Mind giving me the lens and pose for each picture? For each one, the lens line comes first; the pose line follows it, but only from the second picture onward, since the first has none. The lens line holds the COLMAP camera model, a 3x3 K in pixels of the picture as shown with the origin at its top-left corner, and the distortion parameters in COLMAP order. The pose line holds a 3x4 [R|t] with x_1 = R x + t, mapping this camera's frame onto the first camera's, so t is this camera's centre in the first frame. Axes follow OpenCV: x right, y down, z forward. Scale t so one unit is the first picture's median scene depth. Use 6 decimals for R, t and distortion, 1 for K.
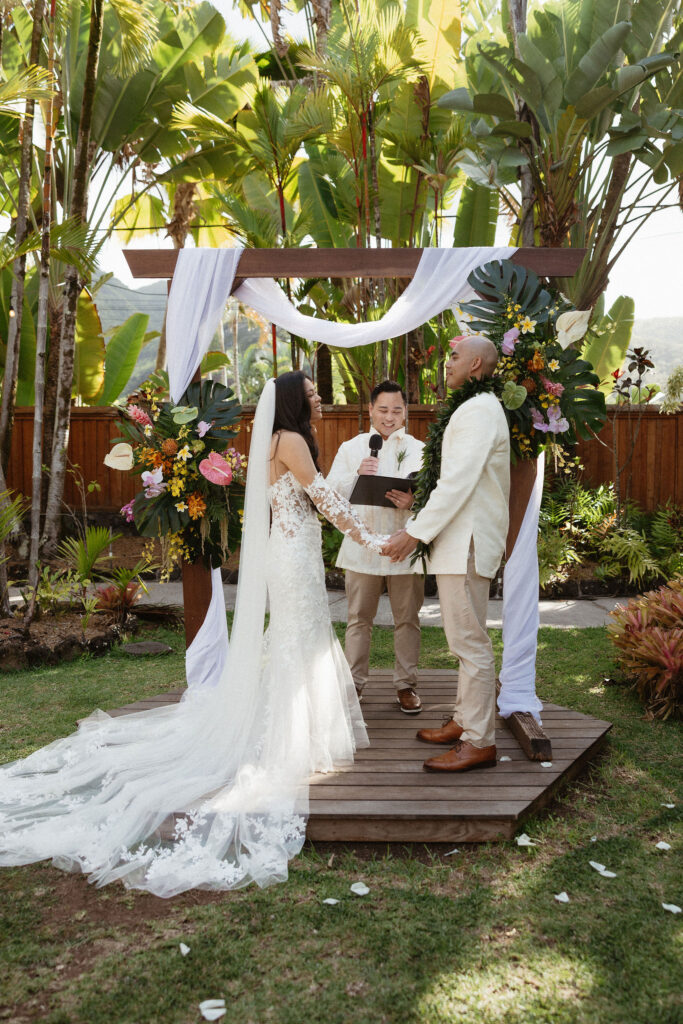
lens RADIAL K [[667.7, 0, 343.5], [0, 667.7, 493.4], [0, 0, 1]] dist [-0.008849, -0.002386]
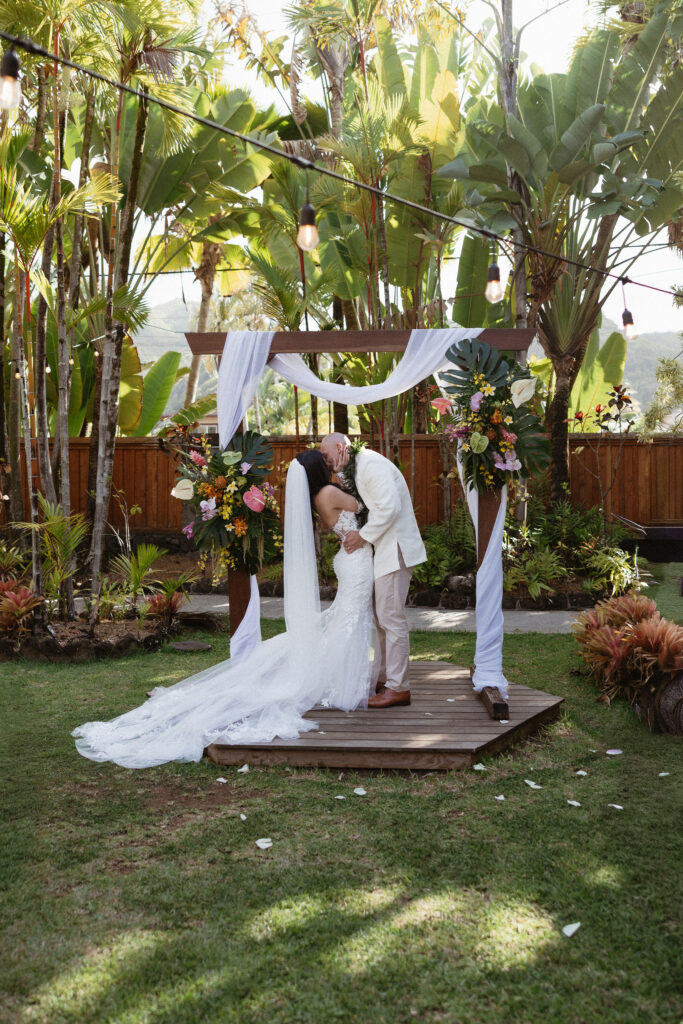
lens RADIAL K [[684.3, 0, 337.0], [0, 684.3, 478.9], [0, 0, 1]] dist [0.003746, 0.000578]
pose [[0.999340, -0.003929, -0.036112, 0.020793], [0.002067, 0.998674, -0.051443, -0.005265], [0.036266, 0.051334, 0.998023, -0.350108]]
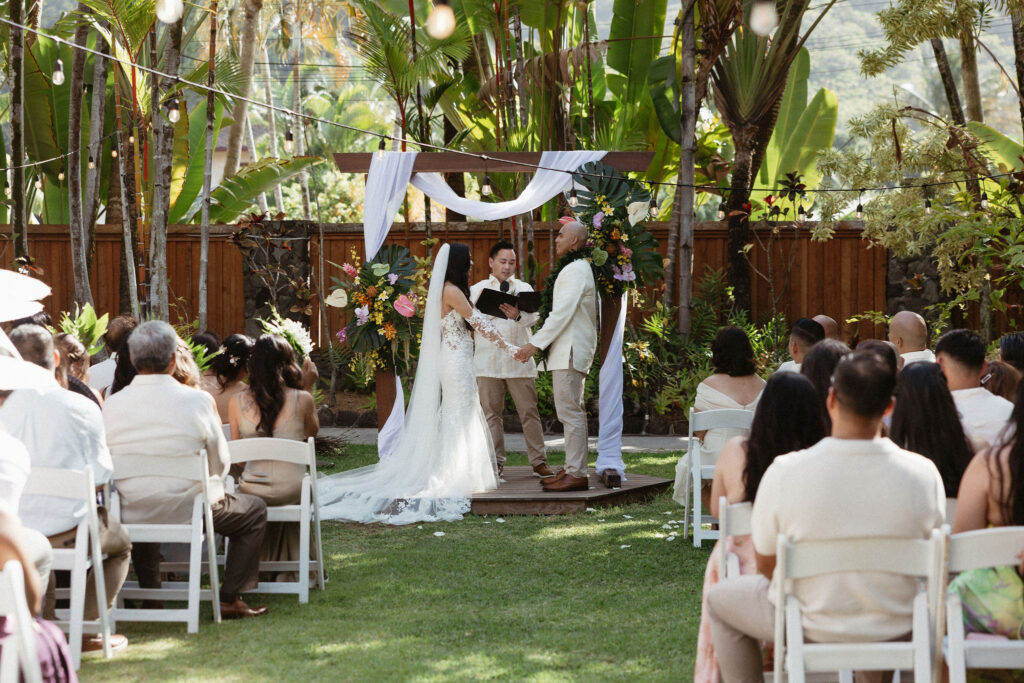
lens RADIAL K [[1393.3, 0, 512.0], [0, 1393.3, 341.5], [0, 0, 1]] dist [-0.006712, -0.008328]
pose [[0.999484, -0.007315, 0.031280, -0.044901], [0.007318, 0.999973, 0.000036, 0.043565], [-0.031279, 0.000193, 0.999511, -2.087809]]
